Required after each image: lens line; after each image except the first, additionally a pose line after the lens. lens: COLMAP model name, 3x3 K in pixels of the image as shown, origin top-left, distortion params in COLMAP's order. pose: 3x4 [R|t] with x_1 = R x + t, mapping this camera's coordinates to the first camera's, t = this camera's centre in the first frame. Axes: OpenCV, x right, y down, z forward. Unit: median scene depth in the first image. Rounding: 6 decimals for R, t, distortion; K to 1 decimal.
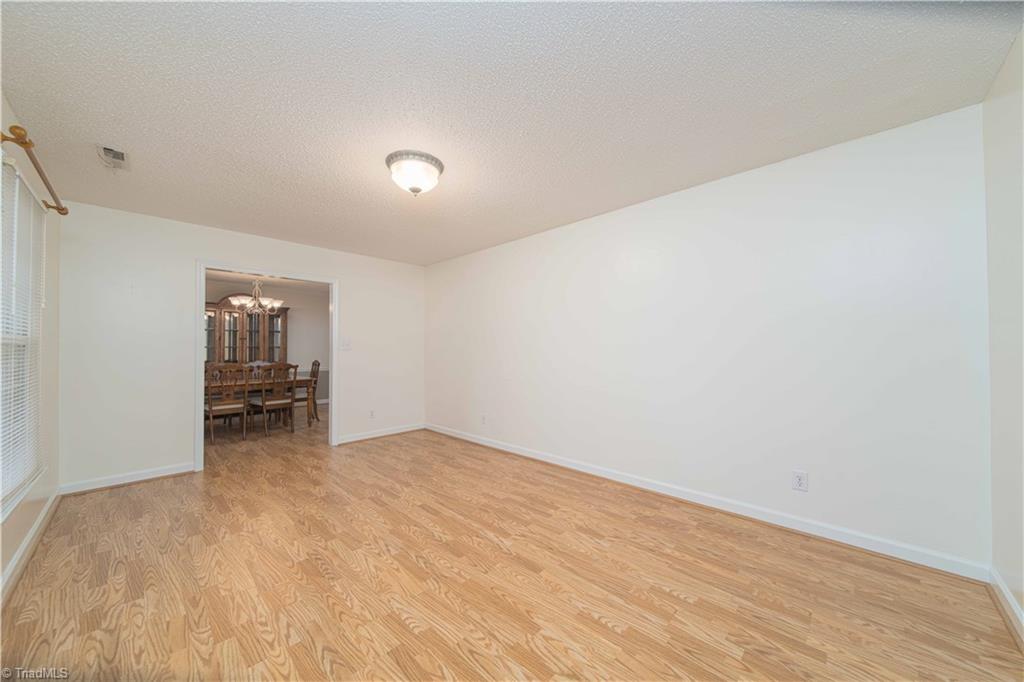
lens RADIAL K [[362.5, 0, 508.9], [0, 362.5, 341.7], [0, 0, 1]] dist [0.001412, -0.000406]
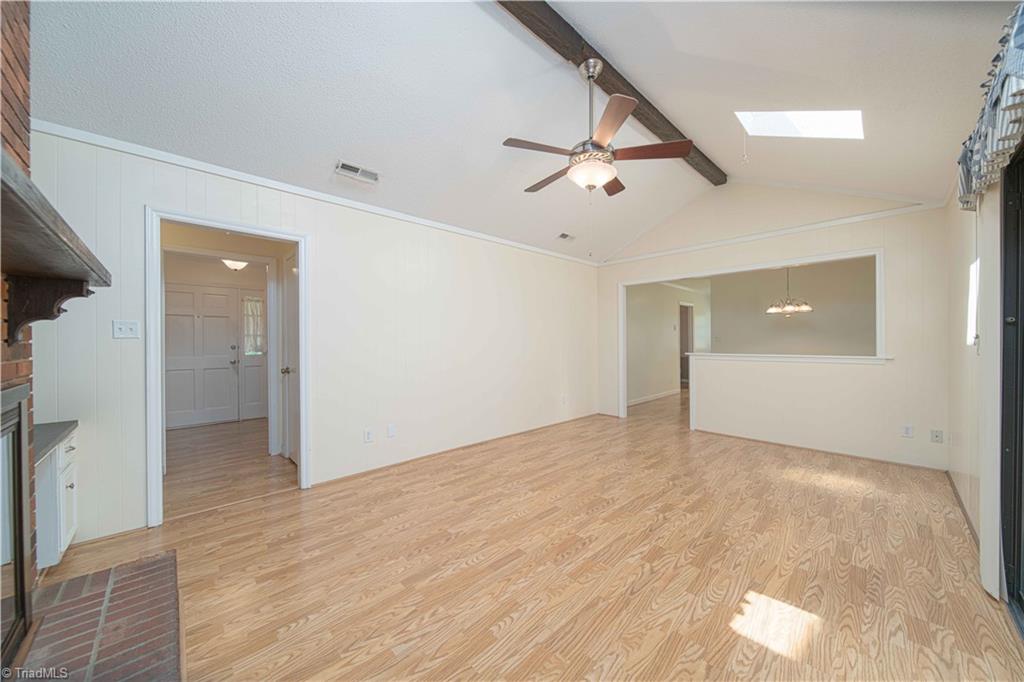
lens RADIAL K [[362.5, 0, 508.9], [0, 362.5, 341.7], [0, 0, 1]] dist [0.001412, -0.000406]
pose [[-0.037005, 0.004895, -0.999303, 0.515322], [0.024531, 0.999691, 0.003988, 0.021031], [0.999014, -0.024366, -0.037113, 0.454212]]
